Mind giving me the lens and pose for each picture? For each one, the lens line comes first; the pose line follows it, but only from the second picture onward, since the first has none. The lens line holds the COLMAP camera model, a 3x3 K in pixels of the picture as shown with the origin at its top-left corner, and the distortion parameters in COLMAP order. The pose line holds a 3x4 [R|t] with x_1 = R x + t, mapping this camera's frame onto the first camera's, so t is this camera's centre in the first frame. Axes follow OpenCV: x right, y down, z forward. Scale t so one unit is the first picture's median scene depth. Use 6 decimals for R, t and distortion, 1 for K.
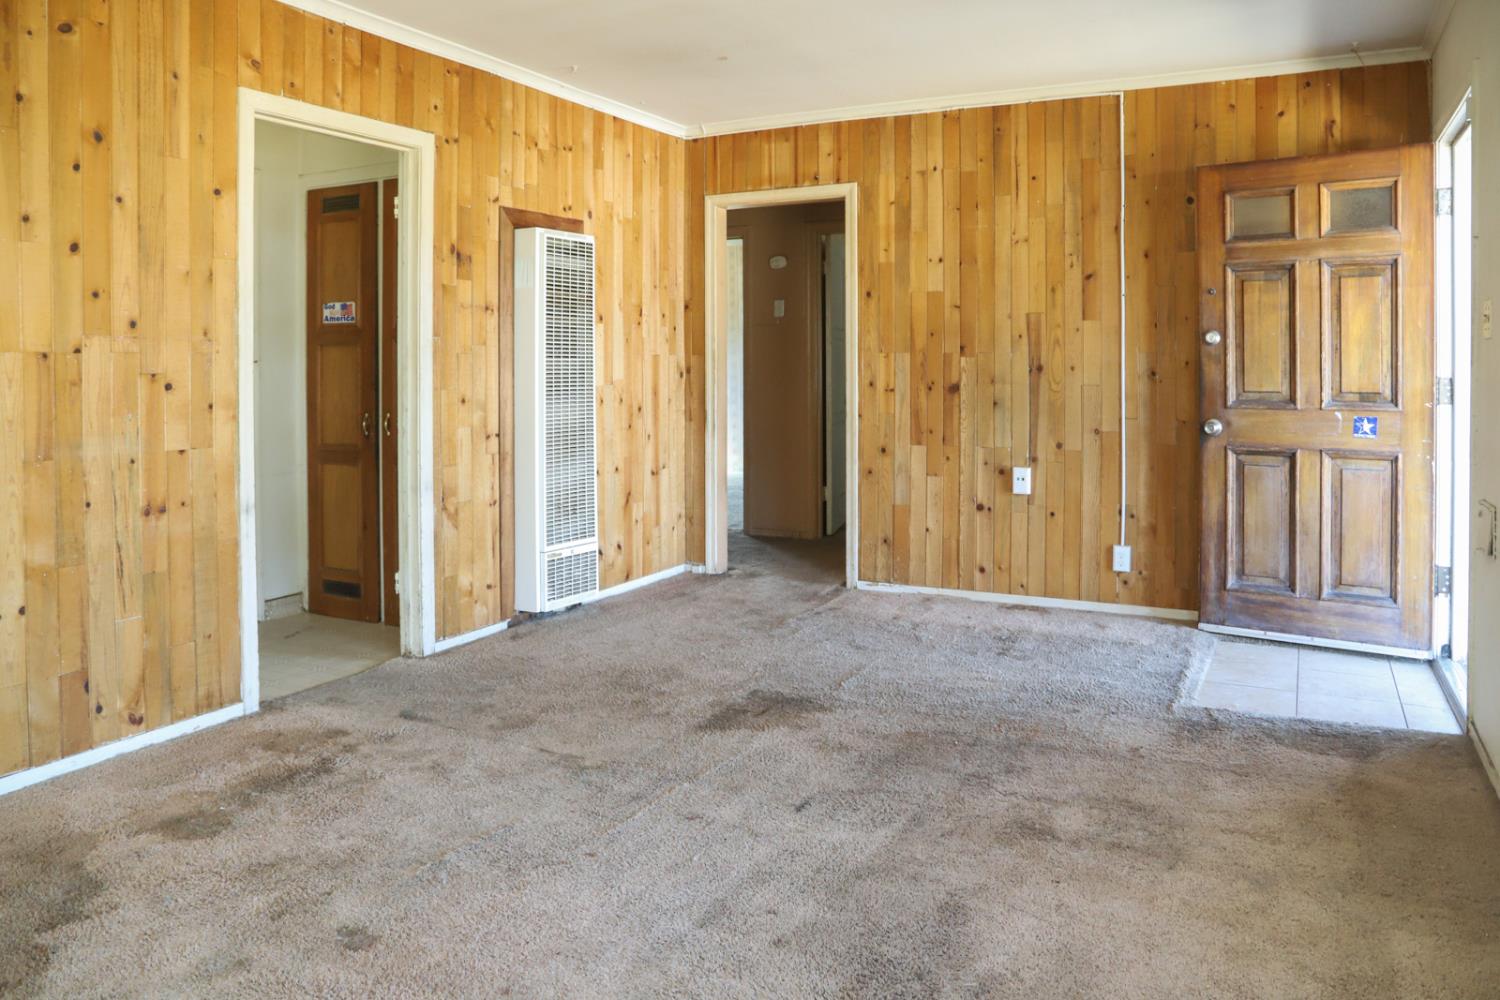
lens RADIAL K [[1080.3, 0, 751.5], [0, 1080.3, 386.2], [0, 0, 1]] dist [-0.070474, 0.002654]
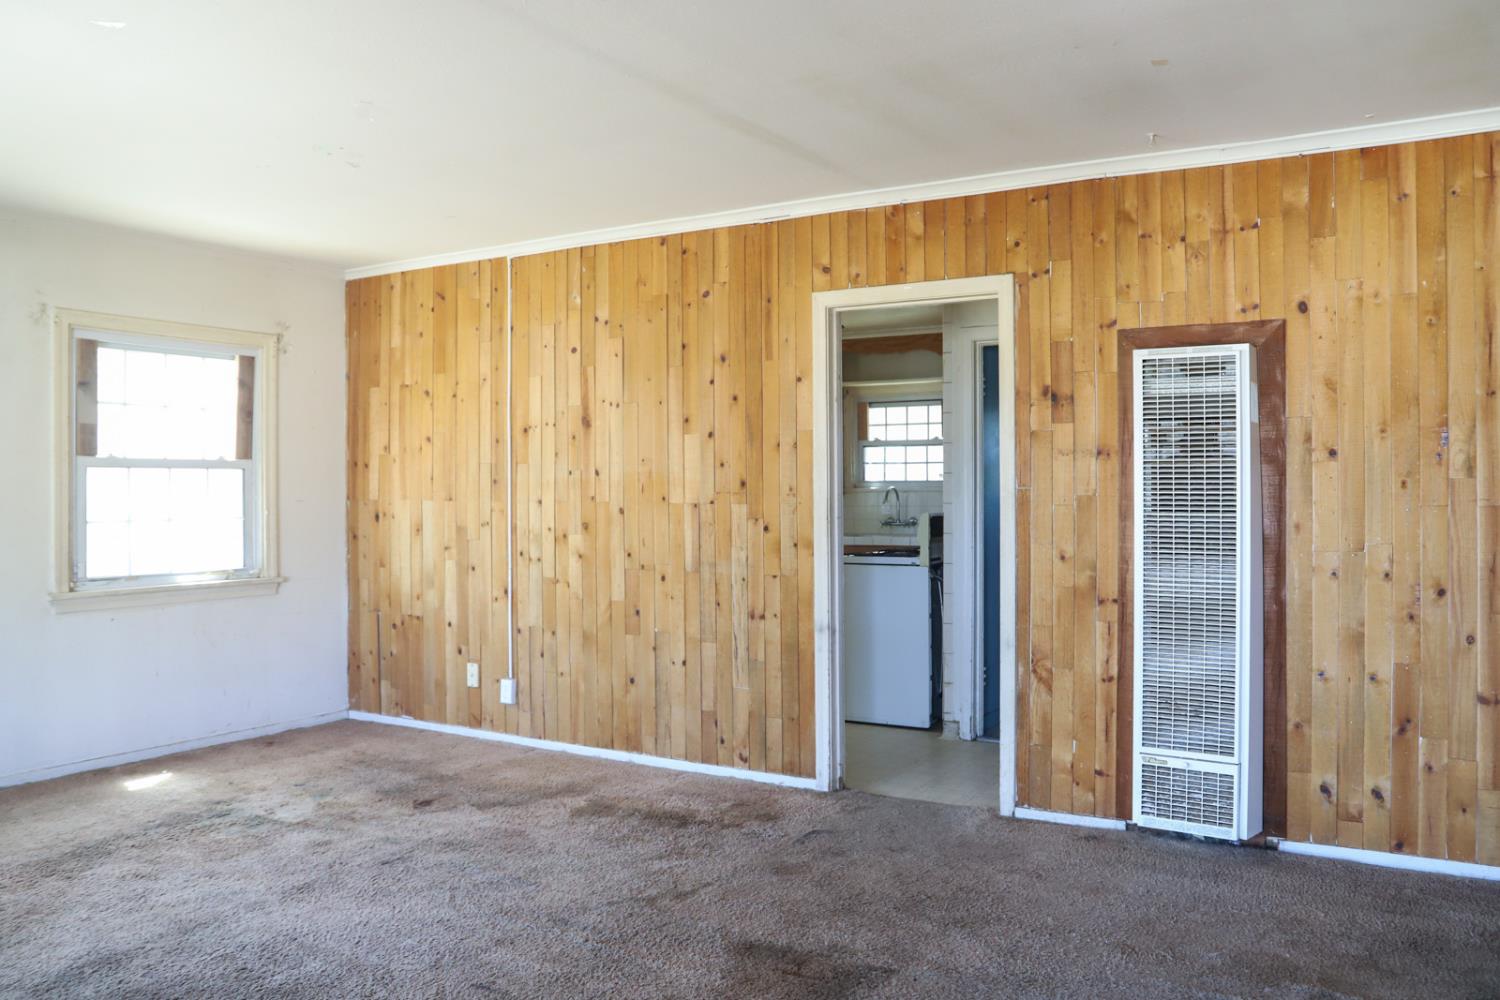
lens RADIAL K [[983.7, 0, 750.0], [0, 983.7, 500.0], [0, 0, 1]] dist [-0.091107, 0.000732]
pose [[-0.005631, 0.018006, -0.999822, 0.575607], [-0.016299, 0.999703, 0.018096, -0.046894], [0.999851, 0.016398, -0.005336, 0.777153]]
